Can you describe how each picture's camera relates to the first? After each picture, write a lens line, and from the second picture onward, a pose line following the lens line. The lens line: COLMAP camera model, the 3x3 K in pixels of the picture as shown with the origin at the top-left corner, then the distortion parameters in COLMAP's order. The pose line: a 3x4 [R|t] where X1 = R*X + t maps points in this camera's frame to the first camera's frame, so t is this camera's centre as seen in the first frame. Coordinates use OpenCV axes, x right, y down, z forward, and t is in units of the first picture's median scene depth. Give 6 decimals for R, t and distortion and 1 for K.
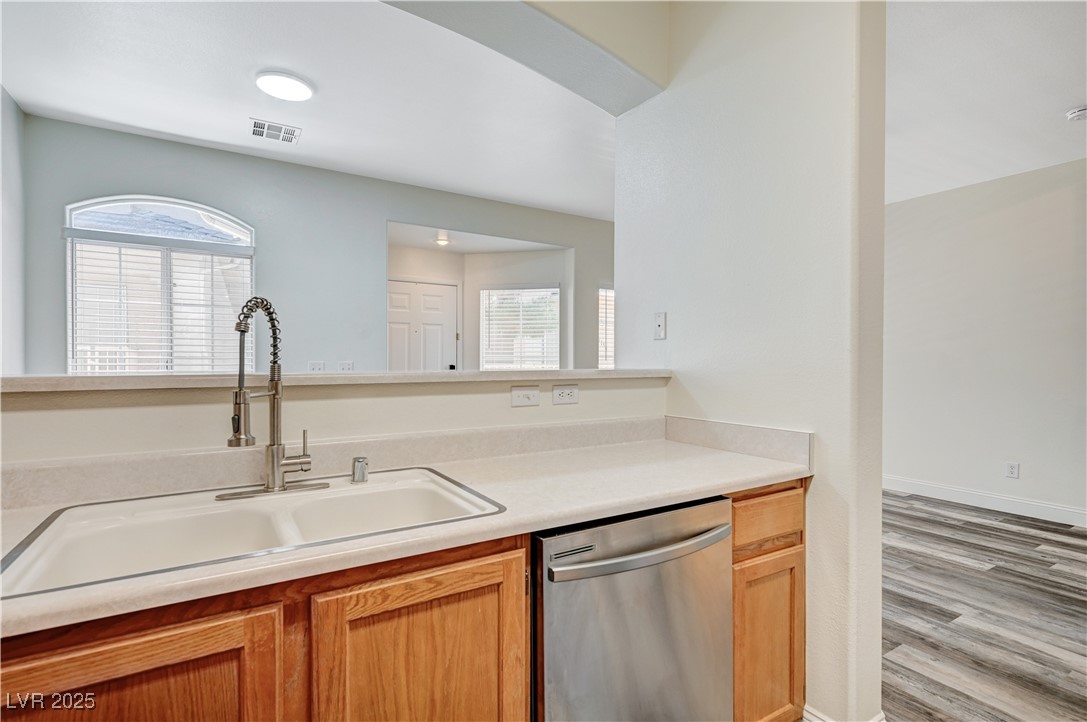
lens RADIAL K [[522.5, 0, 543.5], [0, 522.5, 361.0], [0, 0, 1]] dist [0.000702, 0.000091]
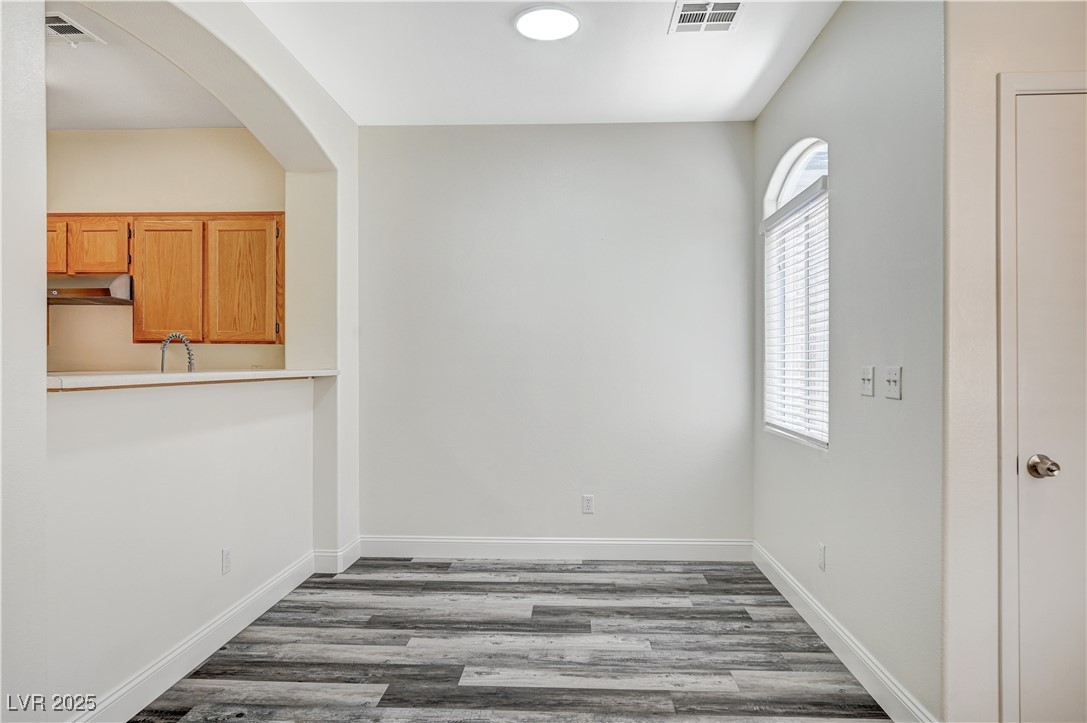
lens RADIAL K [[690.0, 0, 547.4], [0, 690.0, 363.2], [0, 0, 1]] dist [-0.005269, -0.000198]
pose [[-0.563273, -0.000522, -0.826271, 0.323002], [-0.001612, 0.999999, 0.000467, -0.001100], [0.826270, 0.001595, -0.563273, 1.360875]]
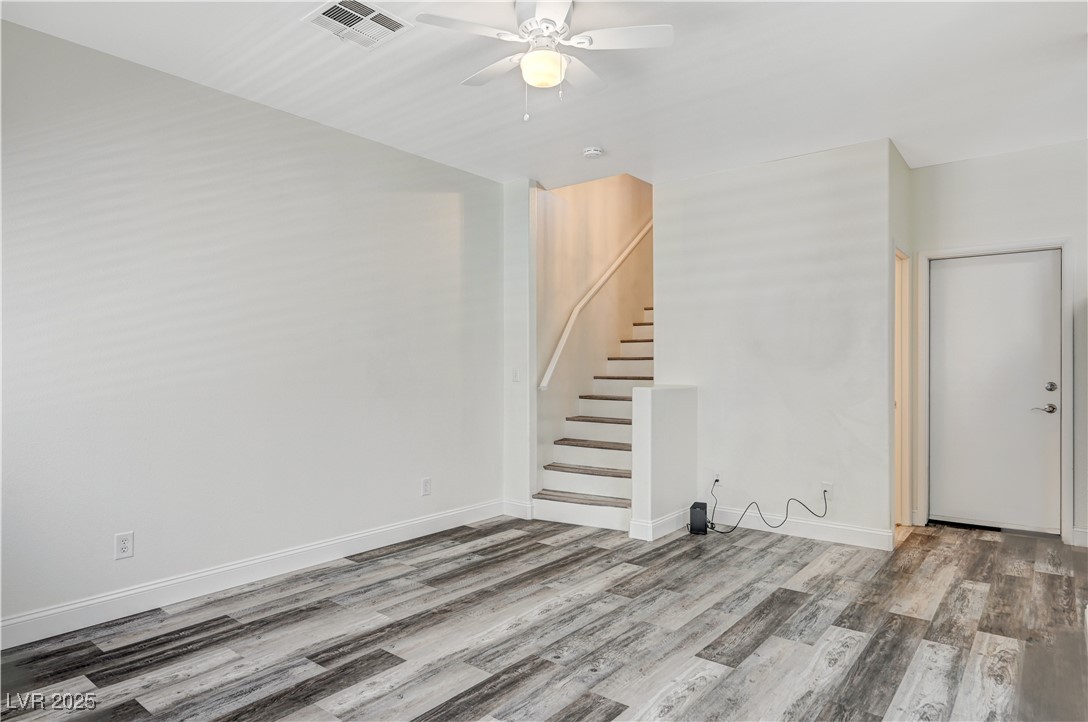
lens RADIAL K [[633.1, 0, 542.6], [0, 633.1, 364.4], [0, 0, 1]] dist [0.002303, 0.000479]
pose [[-0.329668, 0.002623, 0.944093, -0.254956], [0.002392, 0.999995, -0.001943, -0.001253], [-0.944094, 0.001618, -0.329673, 1.470512]]
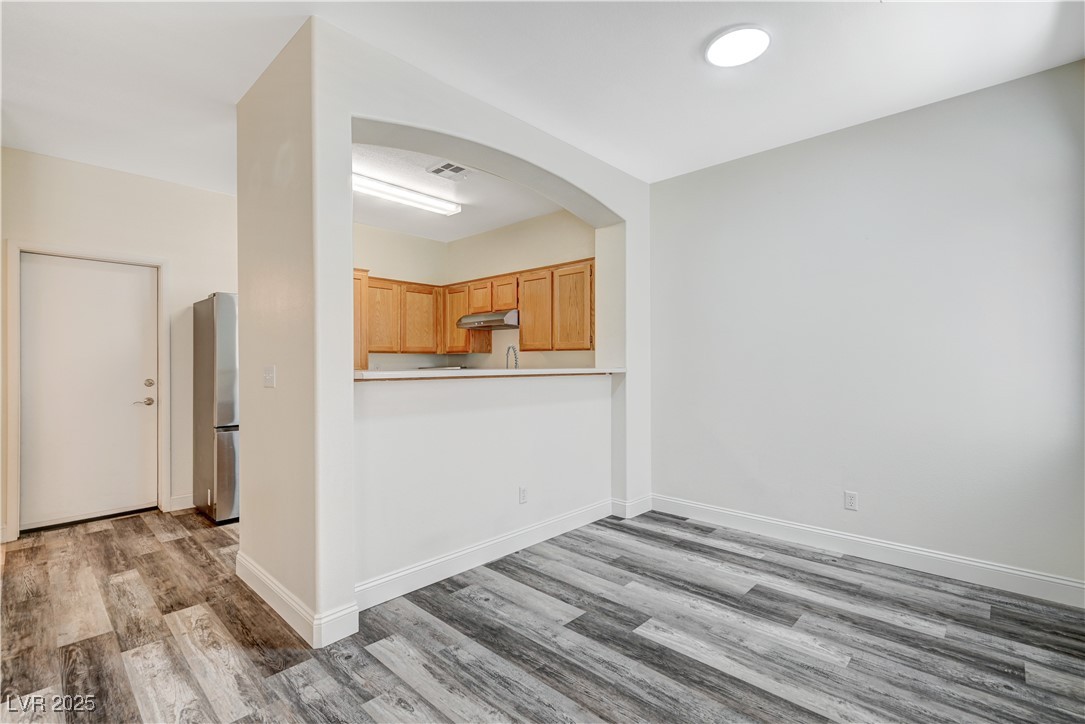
lens RADIAL K [[490.6, 0, 543.8], [0, 490.6, 365.2], [0, 0, 1]] dist [0.001537, 0.000535]
pose [[-0.966451, 0.003244, -0.256831, 0.019547], [0.002454, 0.999991, 0.003396, -0.000060], [0.256840, 0.002652, -0.966450, 1.451226]]
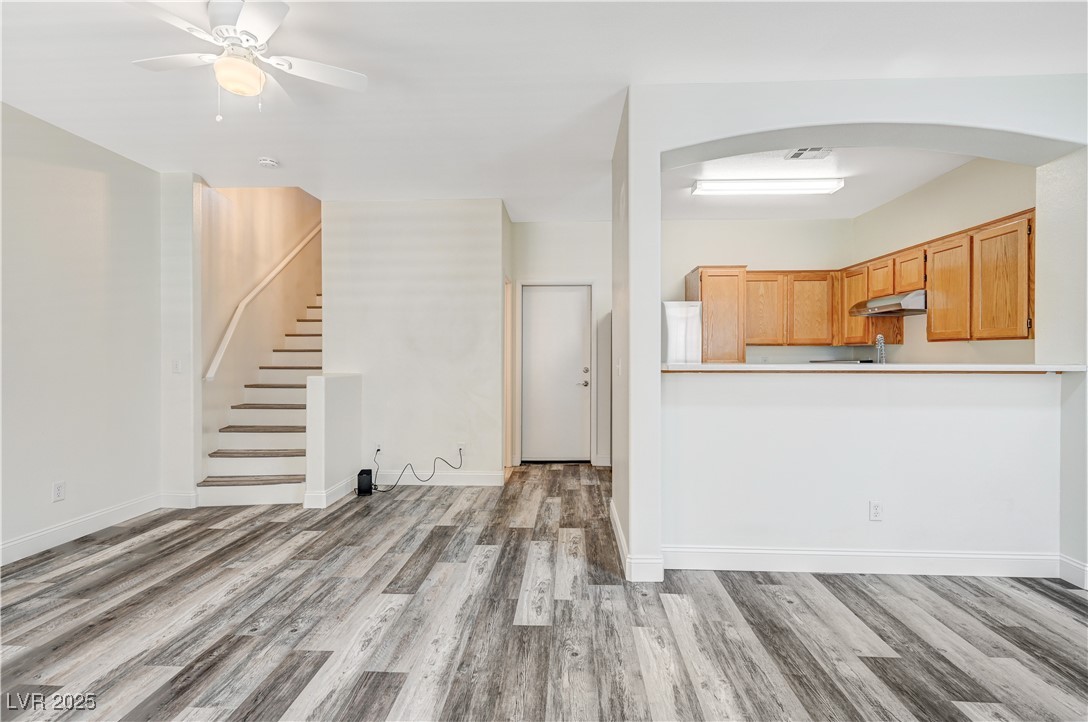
lens RADIAL K [[507.6, 0, 543.6], [0, 507.6, 356.6], [0, 0, 1]] dist [-0.000742, 0.000433]
pose [[-0.821269, -0.000601, 0.570541, -0.219915], [0.000790, 0.999997, 0.002191, -0.004537], [-0.570540, 0.002250, -0.821267, 1.529948]]
